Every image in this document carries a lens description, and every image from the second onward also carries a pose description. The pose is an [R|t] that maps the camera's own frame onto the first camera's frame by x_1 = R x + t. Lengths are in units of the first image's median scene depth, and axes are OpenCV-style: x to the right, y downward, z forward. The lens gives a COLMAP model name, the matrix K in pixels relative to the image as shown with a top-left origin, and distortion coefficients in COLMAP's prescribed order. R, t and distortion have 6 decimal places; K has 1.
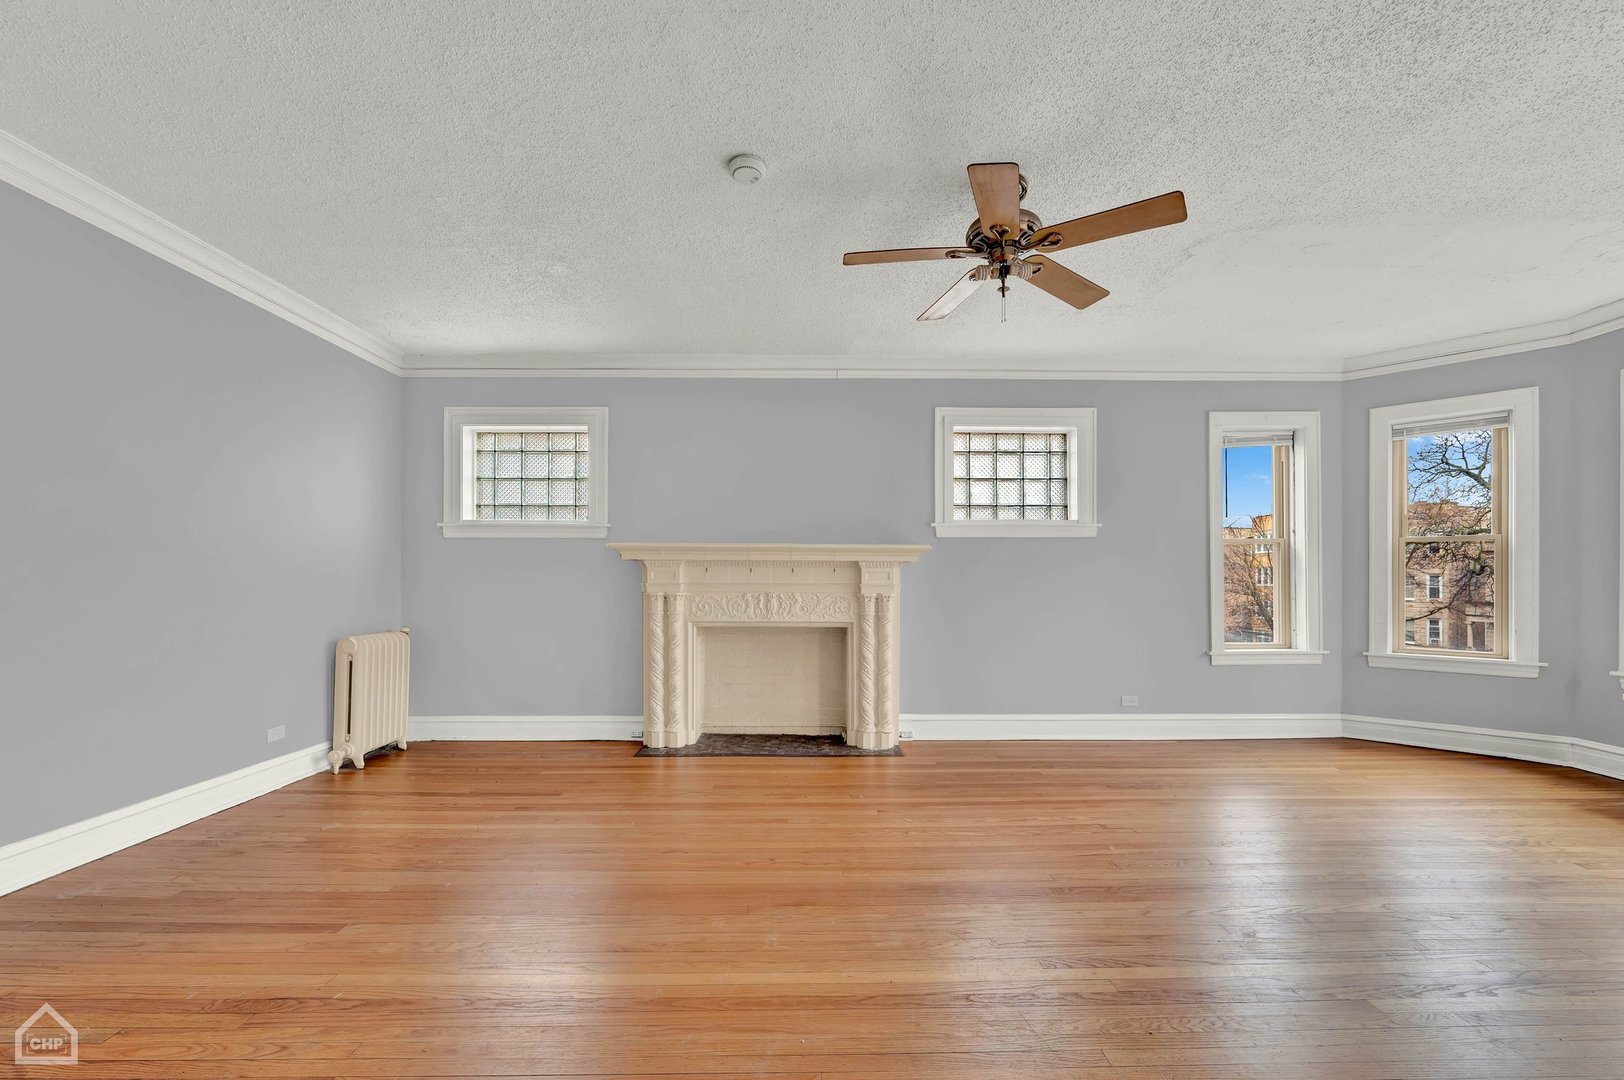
lens RADIAL K [[654.4, 0, 816.1], [0, 654.4, 574.9], [0, 0, 1]] dist [-0.000354, -0.000042]
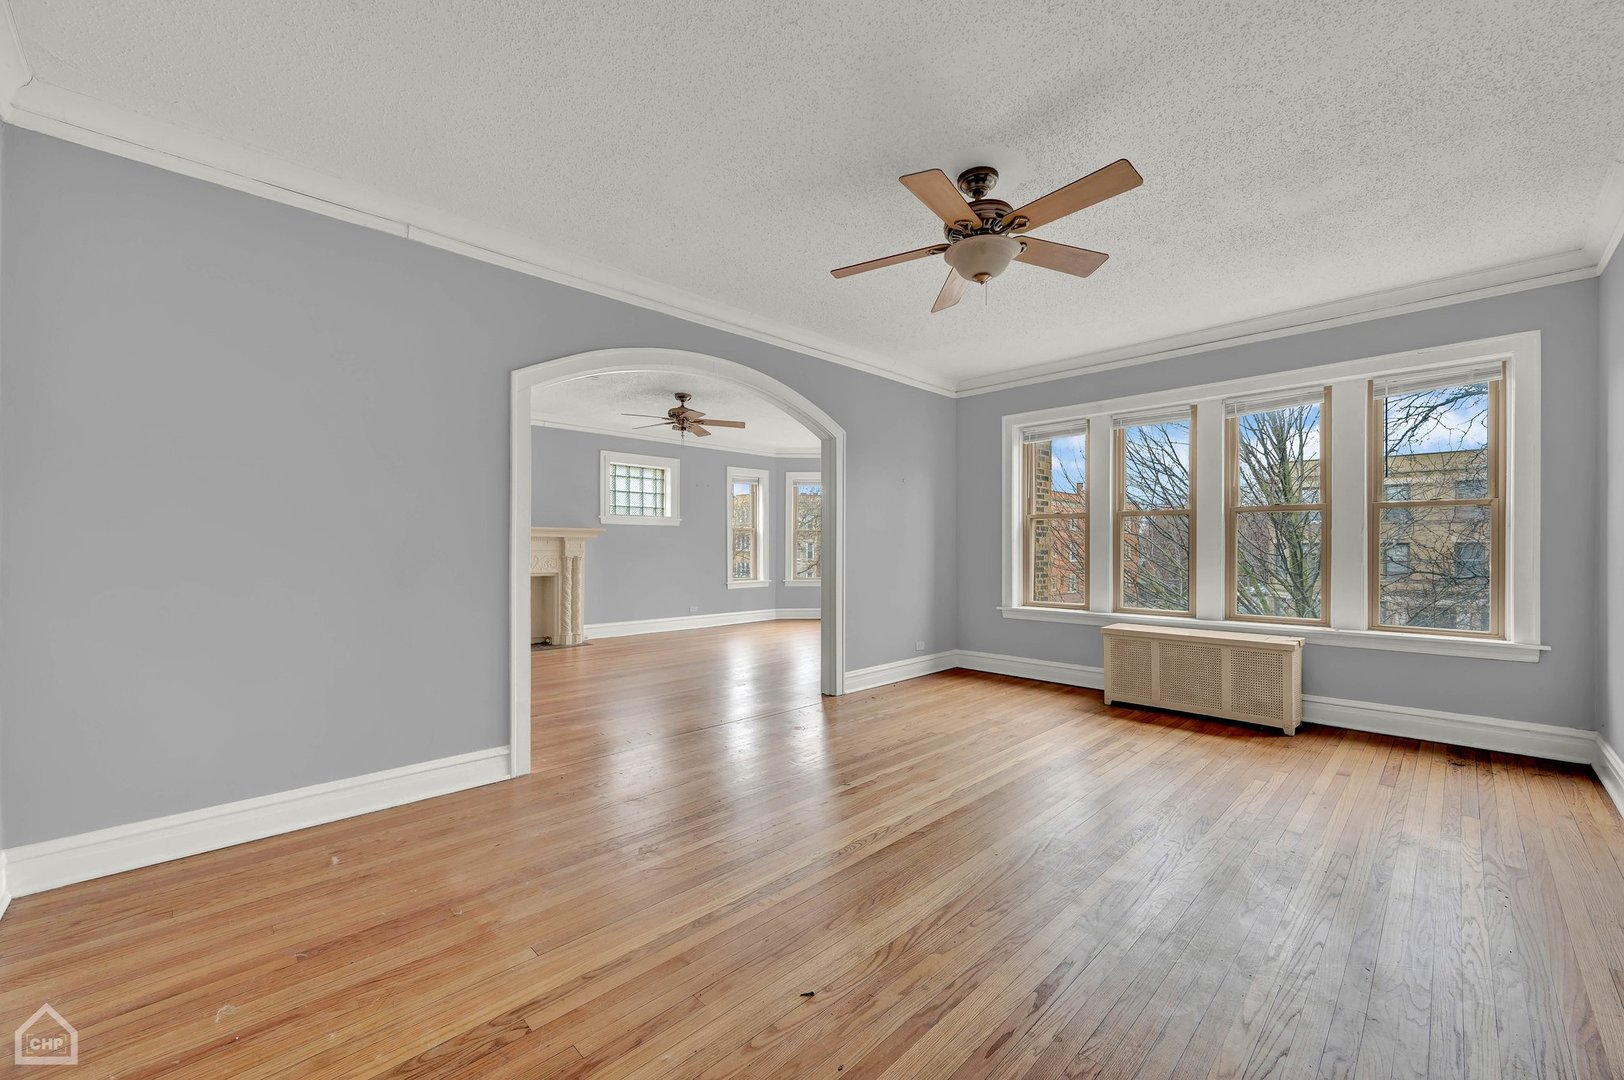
lens RADIAL K [[638.9, 0, 821.1], [0, 638.9, 545.5], [0, 0, 1]] dist [-0.001573, -0.000073]
pose [[0.715379, 0.001479, 0.698735, -0.619864], [-0.006078, 0.999973, 0.004105, -0.010018], [-0.698710, -0.007183, 0.715368, -0.677476]]
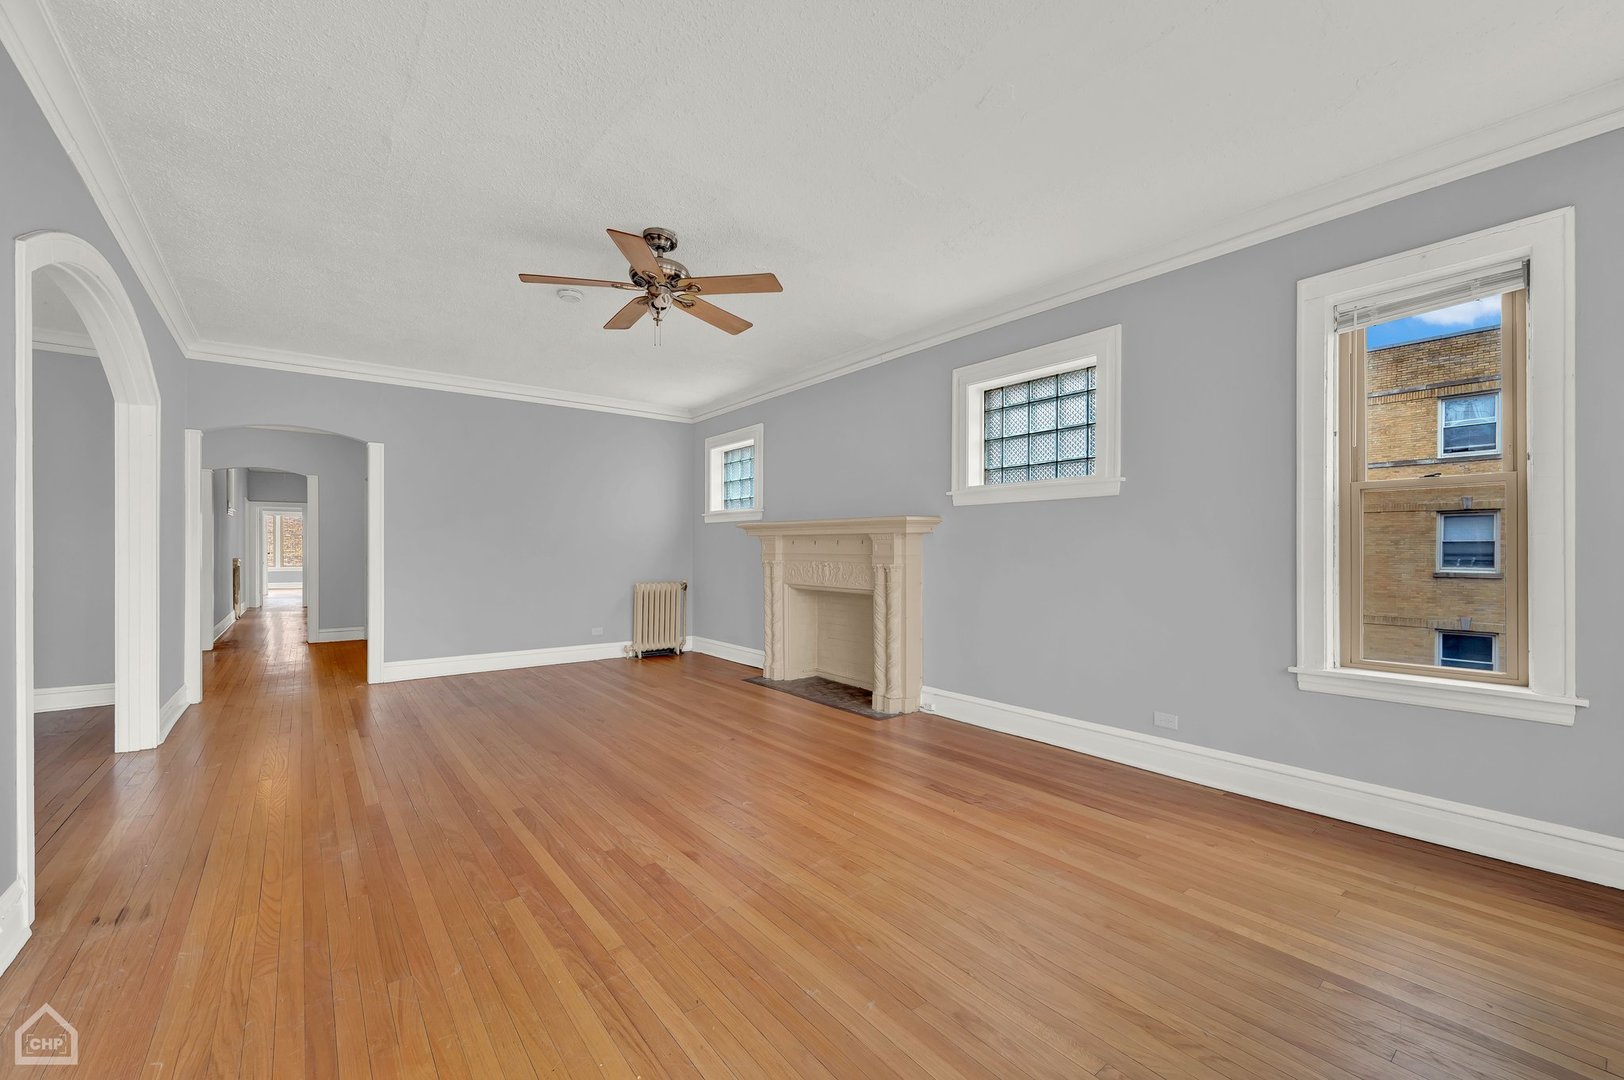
lens RADIAL K [[651.6, 0, 818.6], [0, 651.6, 547.3], [0, 0, 1]] dist [-0.000153, 0.000072]
pose [[0.612876, -0.002105, -0.790177, 0.844898], [0.007503, 0.999967, 0.003156, -0.002564], [0.790144, -0.007863, 0.612871, 0.273659]]
